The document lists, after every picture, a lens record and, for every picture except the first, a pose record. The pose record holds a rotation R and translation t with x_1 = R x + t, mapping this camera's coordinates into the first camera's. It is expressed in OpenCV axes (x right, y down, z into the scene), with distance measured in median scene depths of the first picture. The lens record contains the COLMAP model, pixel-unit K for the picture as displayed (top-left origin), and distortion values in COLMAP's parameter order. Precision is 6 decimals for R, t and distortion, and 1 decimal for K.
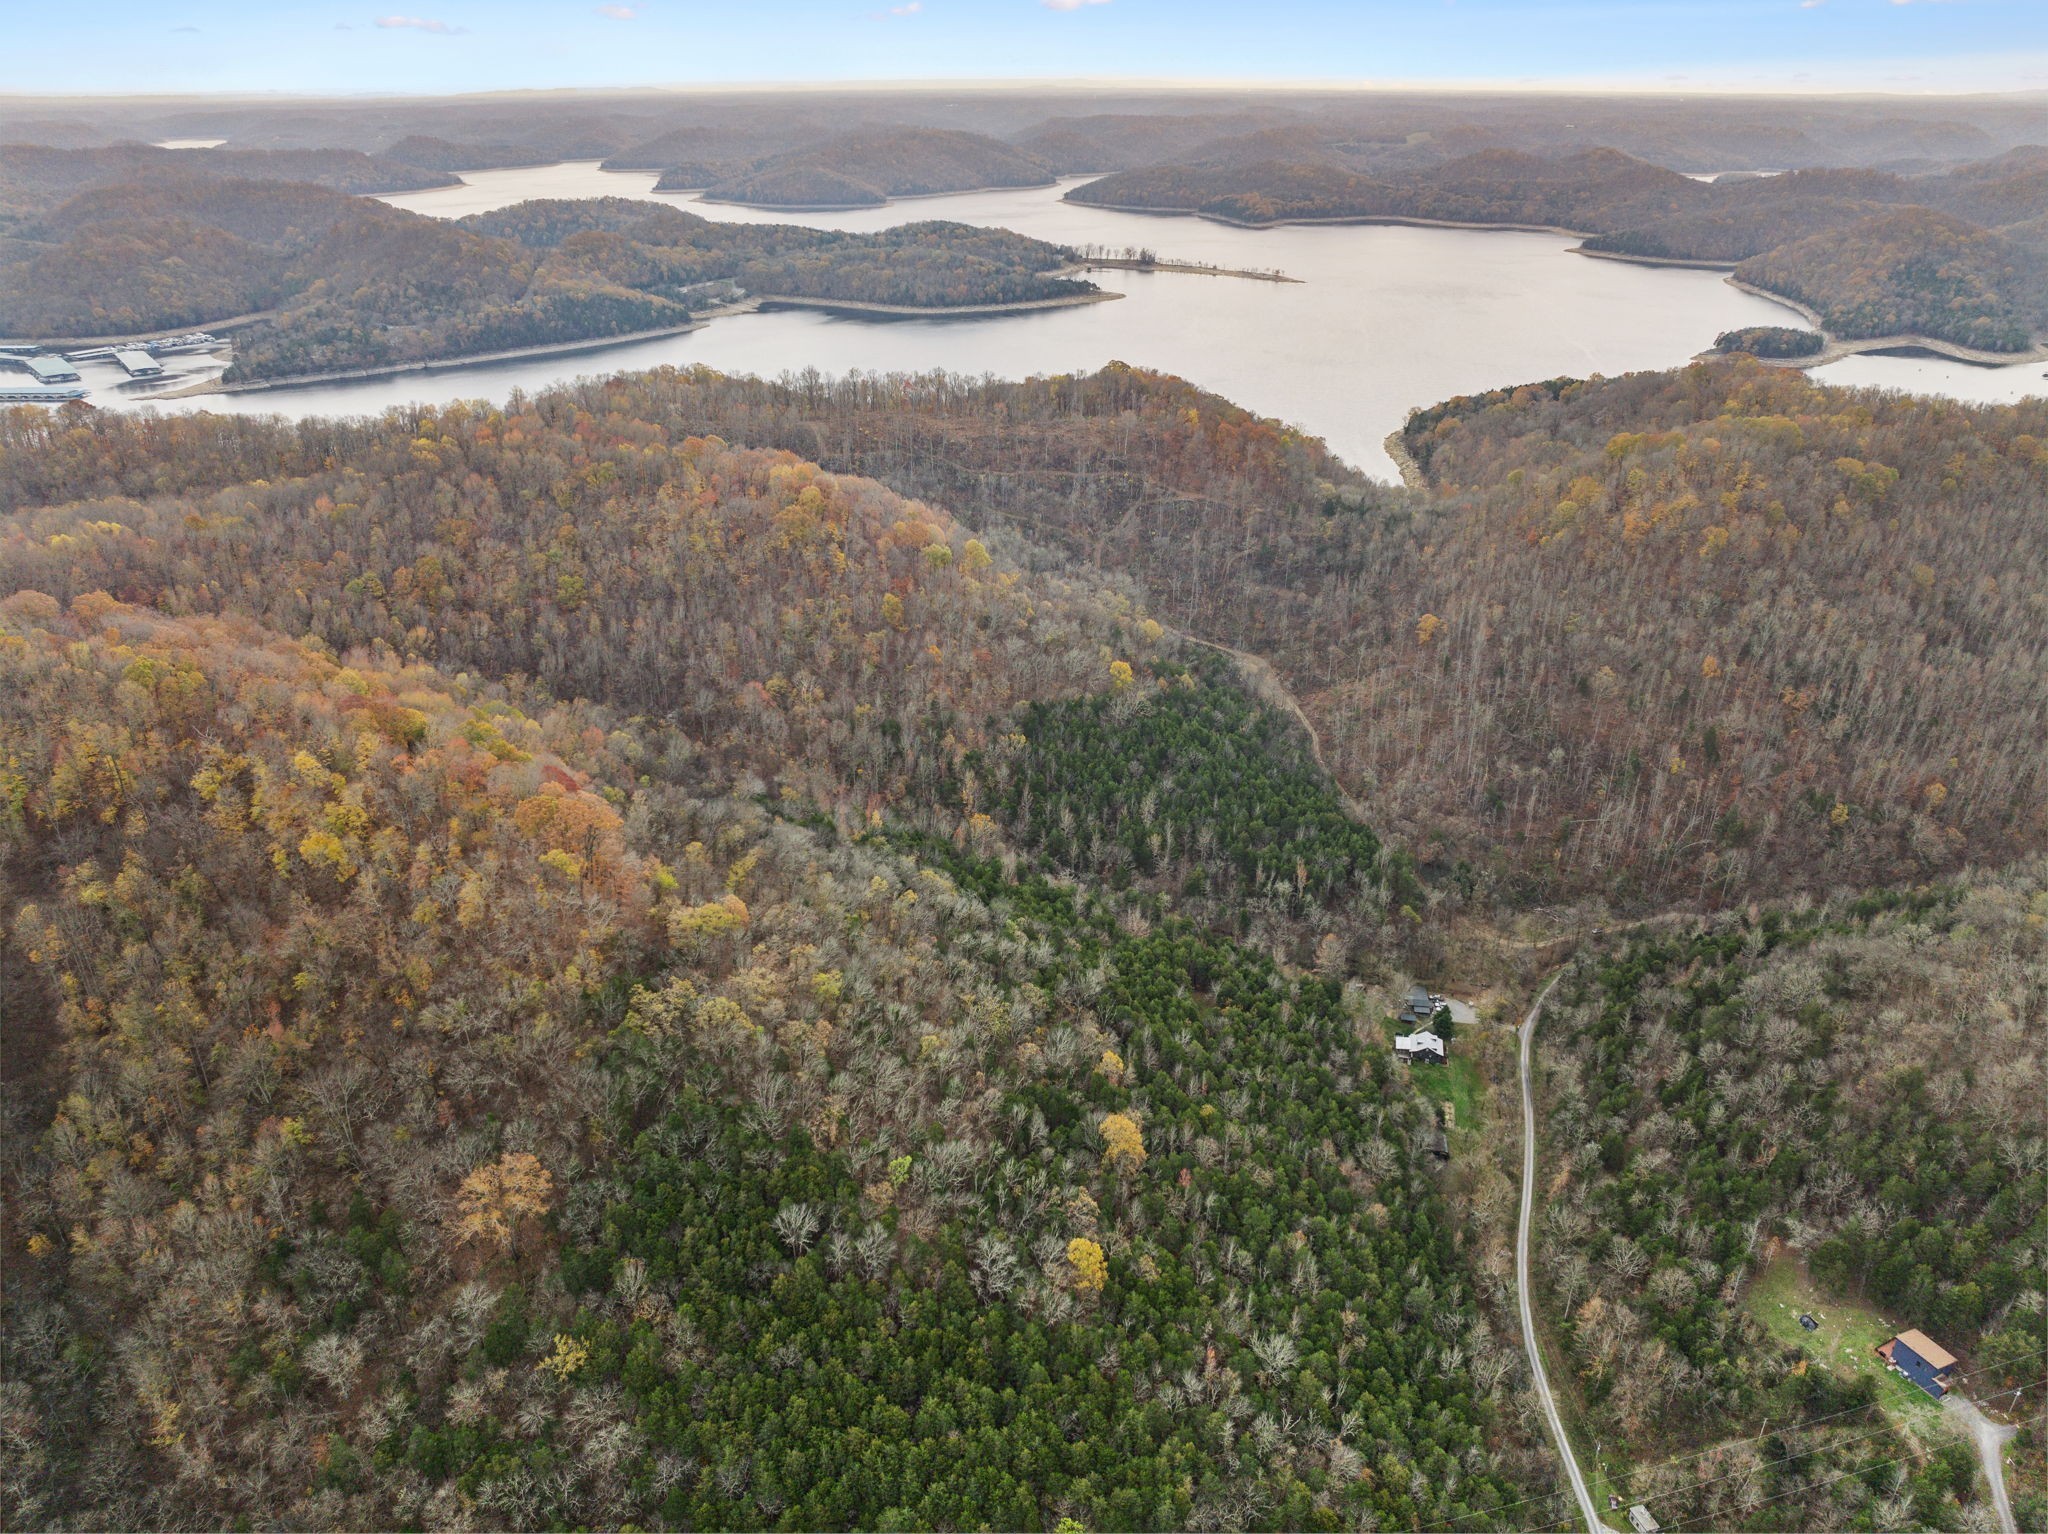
lens RADIAL K [[1440.1, 0, 1022.5], [0, 1440.1, 777.4], [0, 0, 1]] dist [-0.045589, 0.011910]
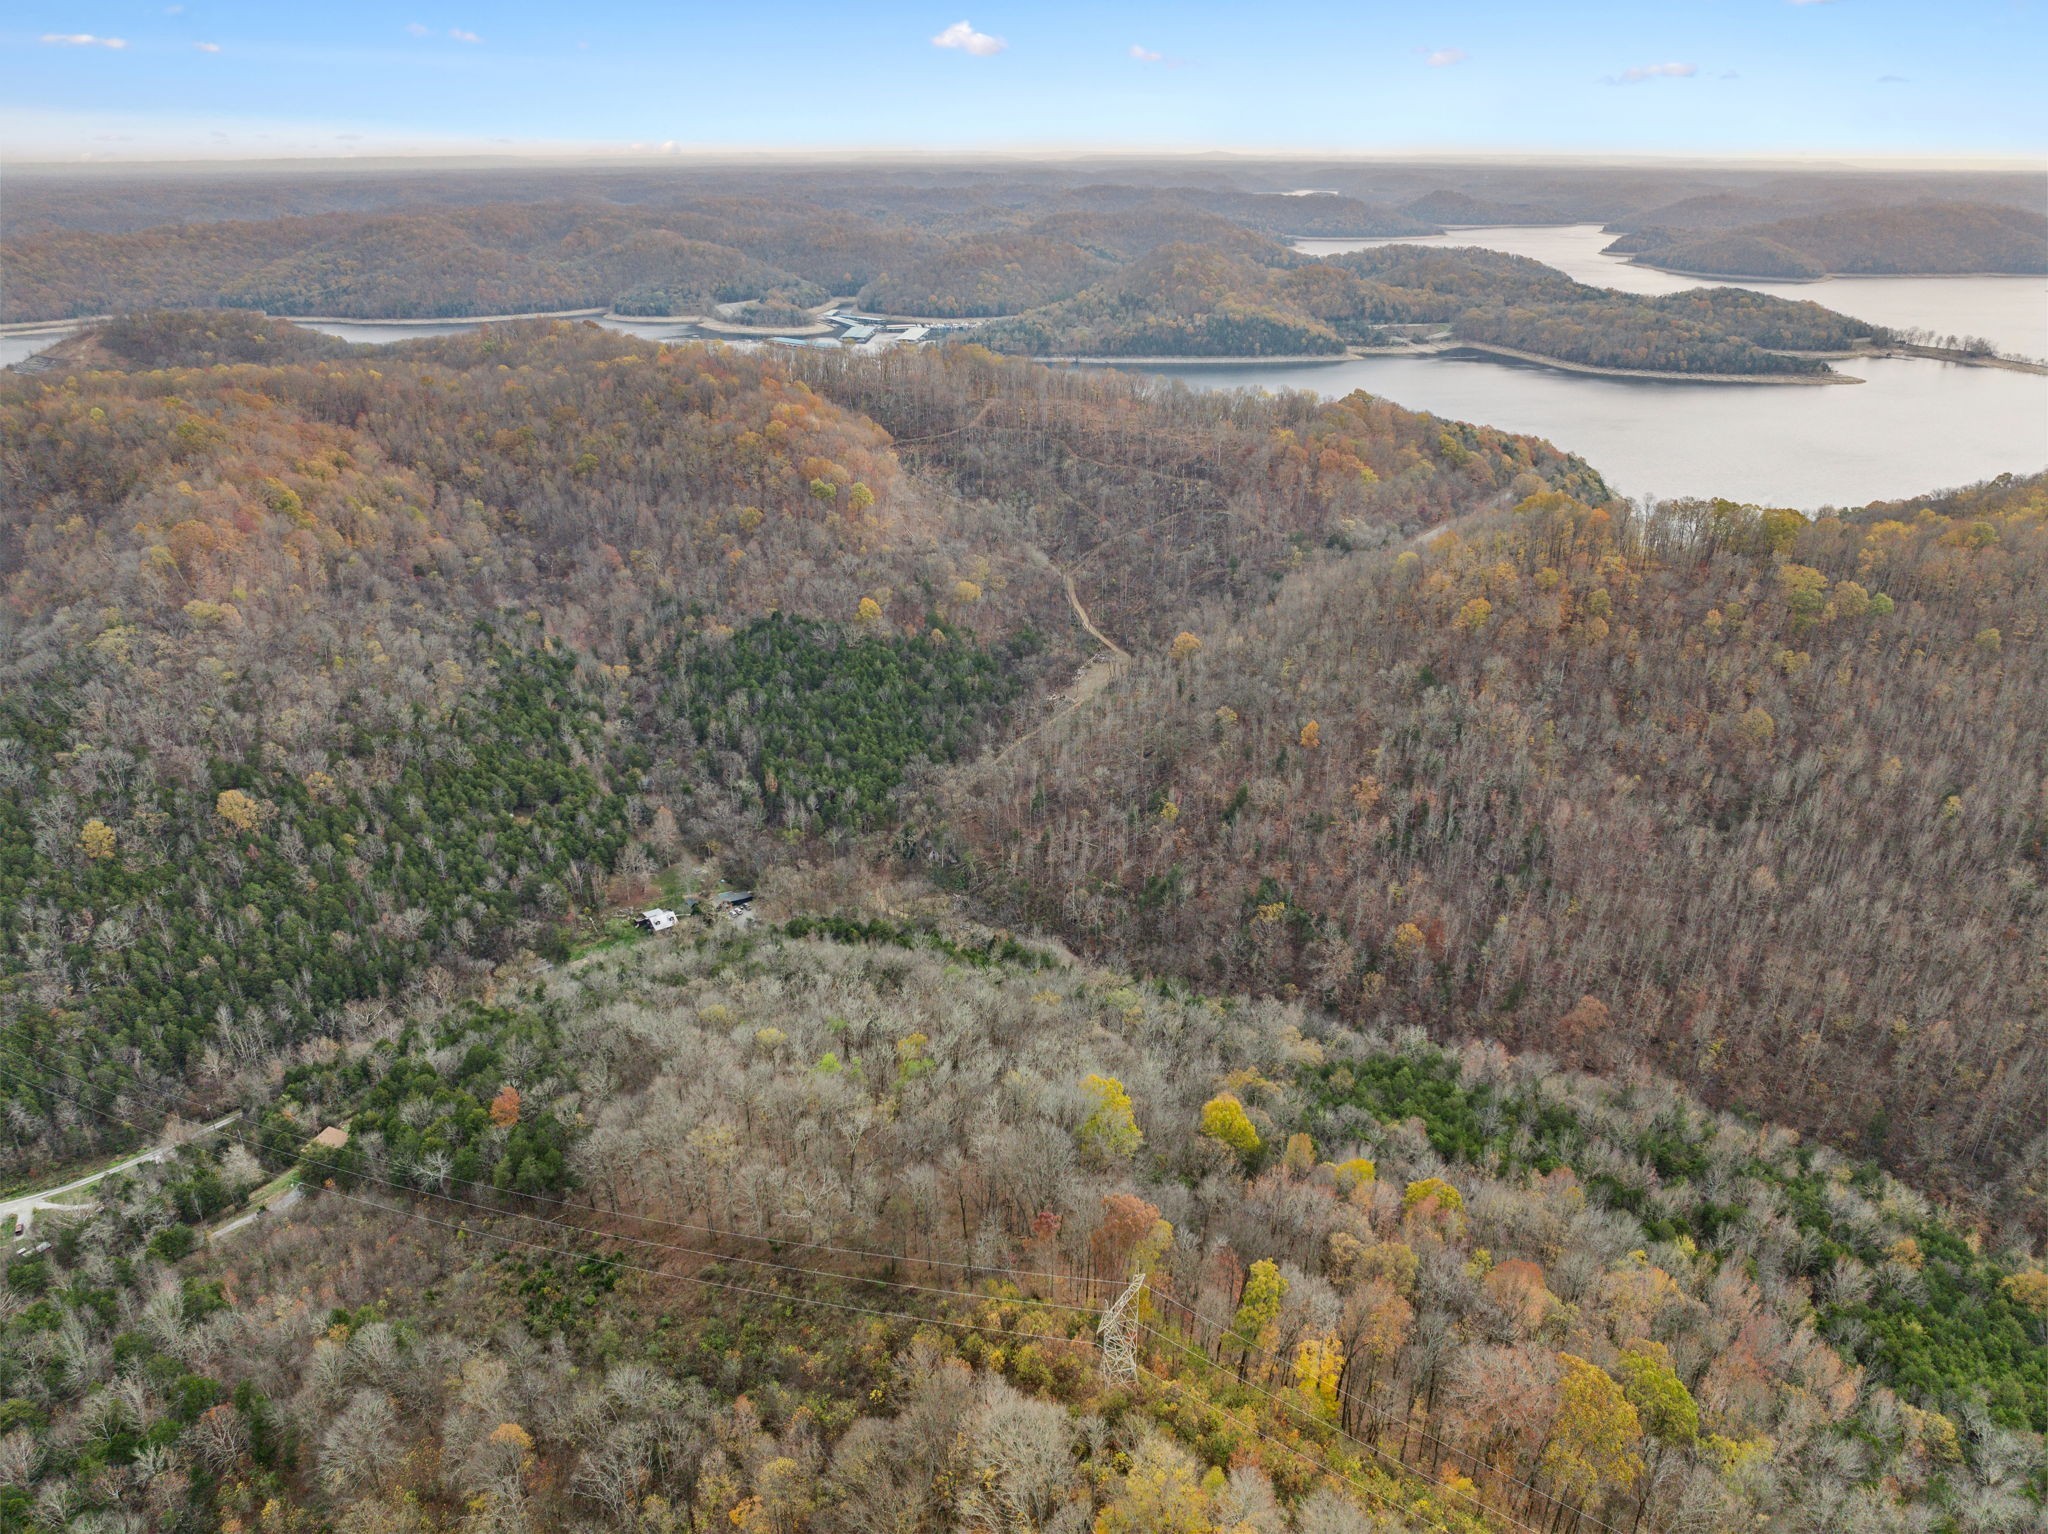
lens RADIAL K [[1440.1, 0, 1022.5], [0, 1440.1, 777.4], [0, 0, 1]] dist [-0.045589, 0.011910]
pose [[0.741089, 0.270460, -0.614522, 0.319843], [-0.295892, 0.953164, 0.062668, -0.019740], [0.602689, 0.135390, 0.786407, 0.079159]]
